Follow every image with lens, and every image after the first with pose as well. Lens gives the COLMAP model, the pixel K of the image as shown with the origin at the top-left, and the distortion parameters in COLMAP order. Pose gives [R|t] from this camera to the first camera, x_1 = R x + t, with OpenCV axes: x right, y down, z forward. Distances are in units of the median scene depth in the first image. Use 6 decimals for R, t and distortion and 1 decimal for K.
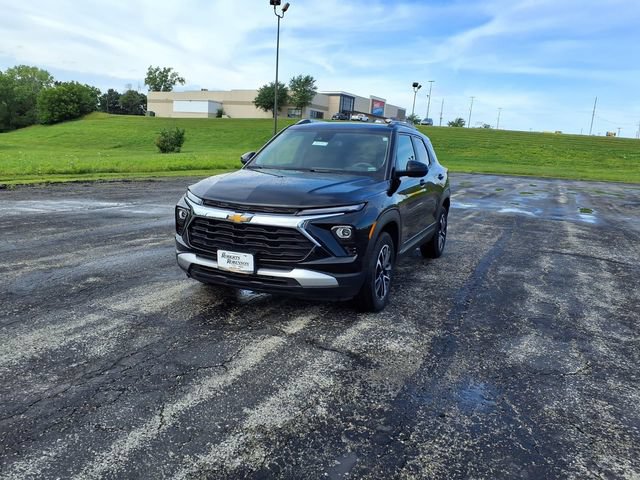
lens RADIAL K [[506.9, 0, 319.6], [0, 506.9, 251.7], [0, 0, 1]] dist [0.068463, -0.107266]
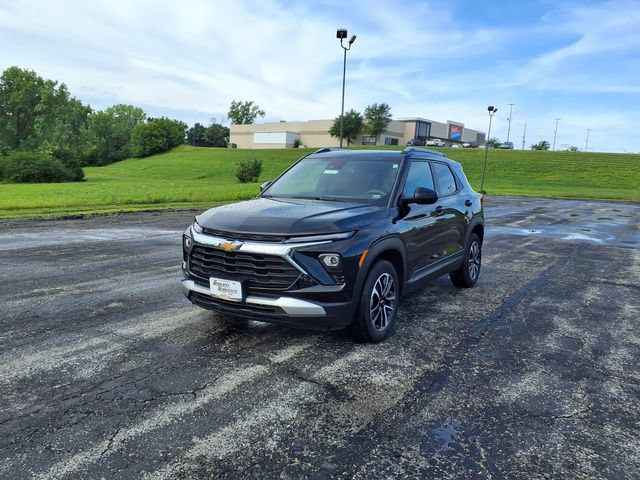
lens RADIAL K [[510.5, 0, 324.5], [0, 510.5, 247.3], [0, 0, 1]] dist [0.056241, -0.083237]
pose [[0.990120, 0.000744, -0.140223, 0.136453], [-0.009204, 0.998174, -0.059698, -0.003455], [0.139922, 0.060399, 0.988319, 0.009473]]
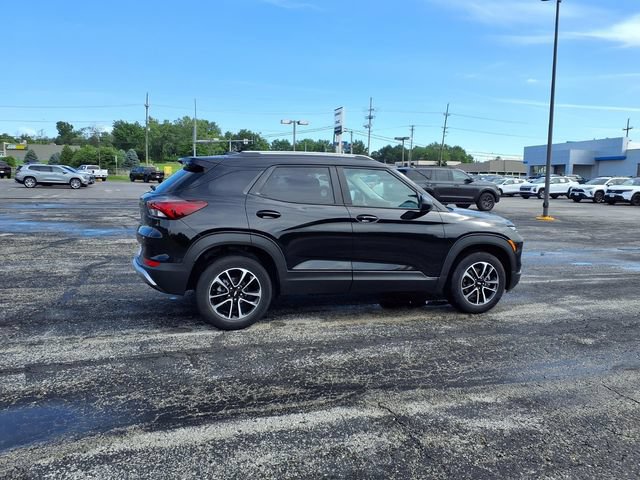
lens RADIAL K [[508.0, 0, 318.3], [0, 508.0, 248.0], [0, 0, 1]] dist [0.055755, -0.077769]
pose [[-0.677798, -0.170841, 0.715125, -0.797065], [0.077906, 0.950467, 0.300902, -0.465144], [-0.731109, 0.259663, -0.630915, 2.029416]]
